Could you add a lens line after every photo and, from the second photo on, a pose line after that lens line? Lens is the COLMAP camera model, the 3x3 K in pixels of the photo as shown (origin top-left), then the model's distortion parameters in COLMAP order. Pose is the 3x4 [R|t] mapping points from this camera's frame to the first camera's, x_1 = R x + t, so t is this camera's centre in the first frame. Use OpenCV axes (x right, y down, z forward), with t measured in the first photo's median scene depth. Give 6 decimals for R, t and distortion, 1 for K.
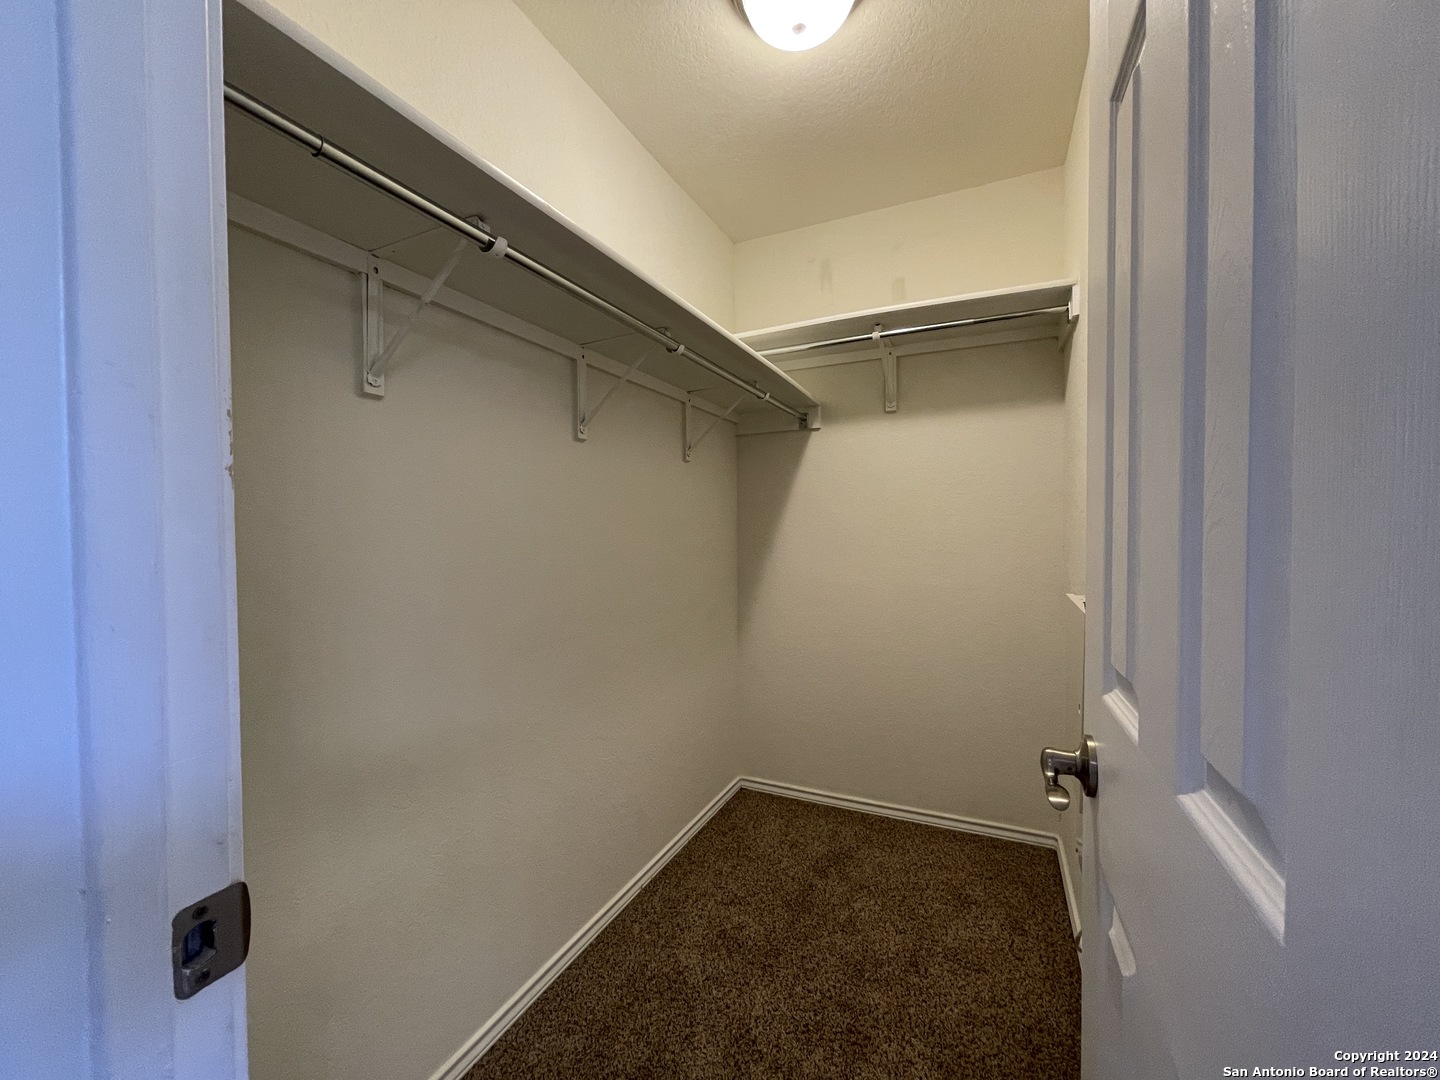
lens RADIAL K [[579.2, 0, 718.3], [0, 579.2, 545.0], [0, 0, 1]] dist [-0.003609, 0.000883]
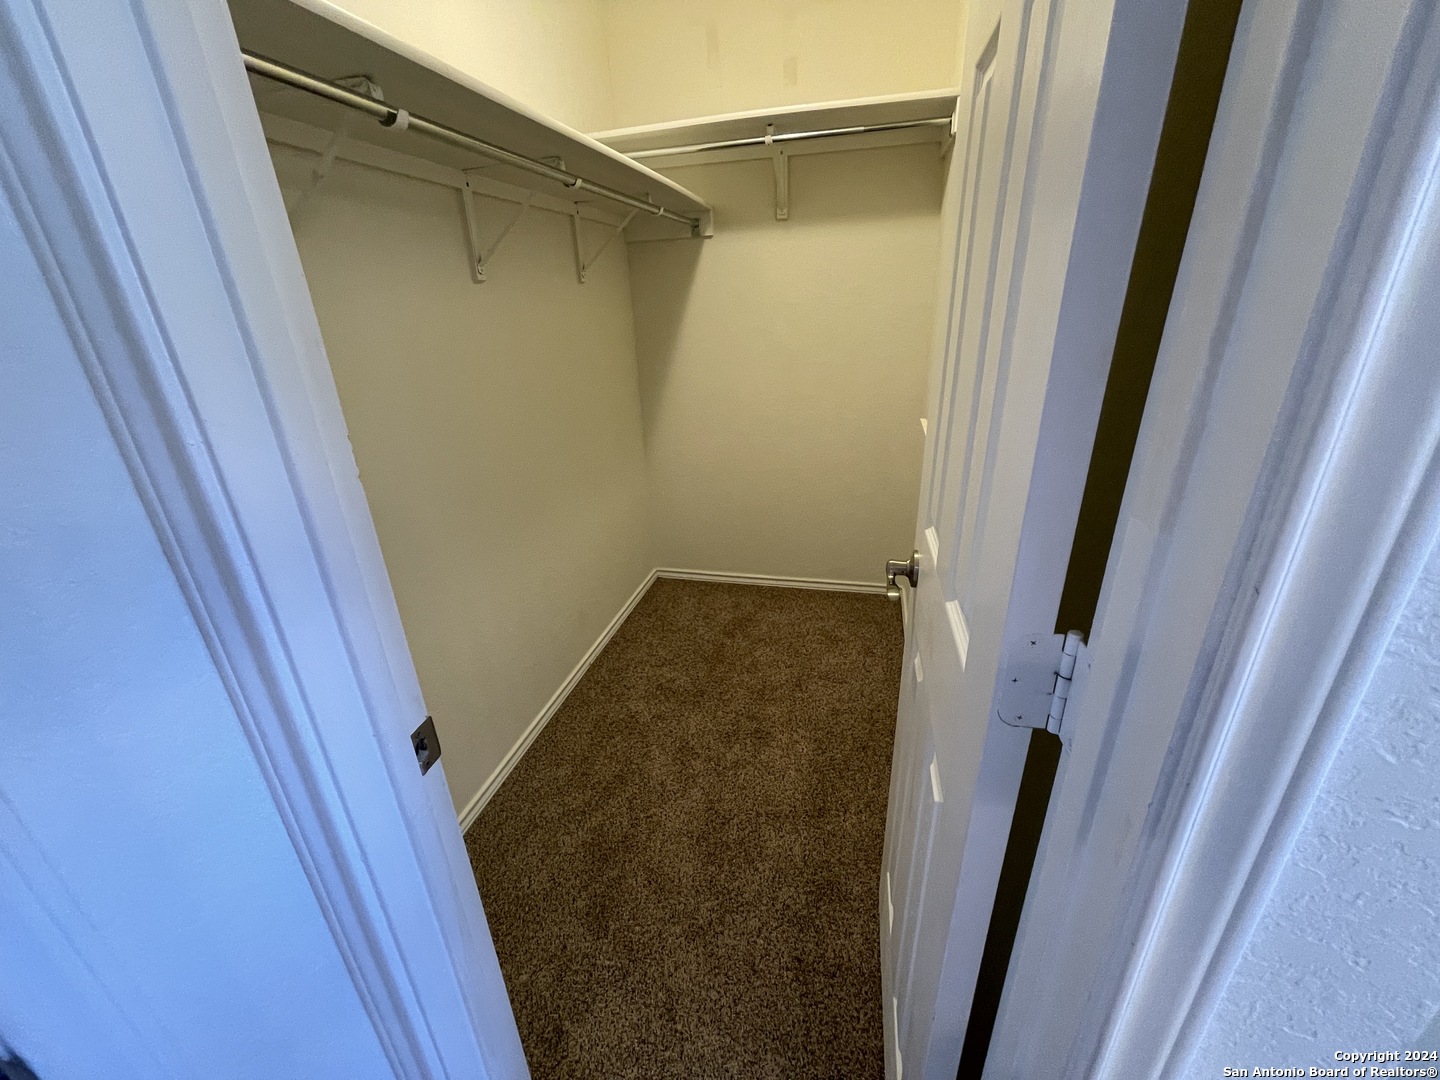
lens RADIAL K [[579.2, 0, 721.5], [0, 579.2, 539.3], [0, 0, 1]] dist [-0.003609, 0.000883]
pose [[0.978421, -0.102064, 0.179653, -0.058281], [0.031788, 0.933484, 0.357208, -0.108684], [-0.204161, -0.343789, 0.916585, -0.123153]]
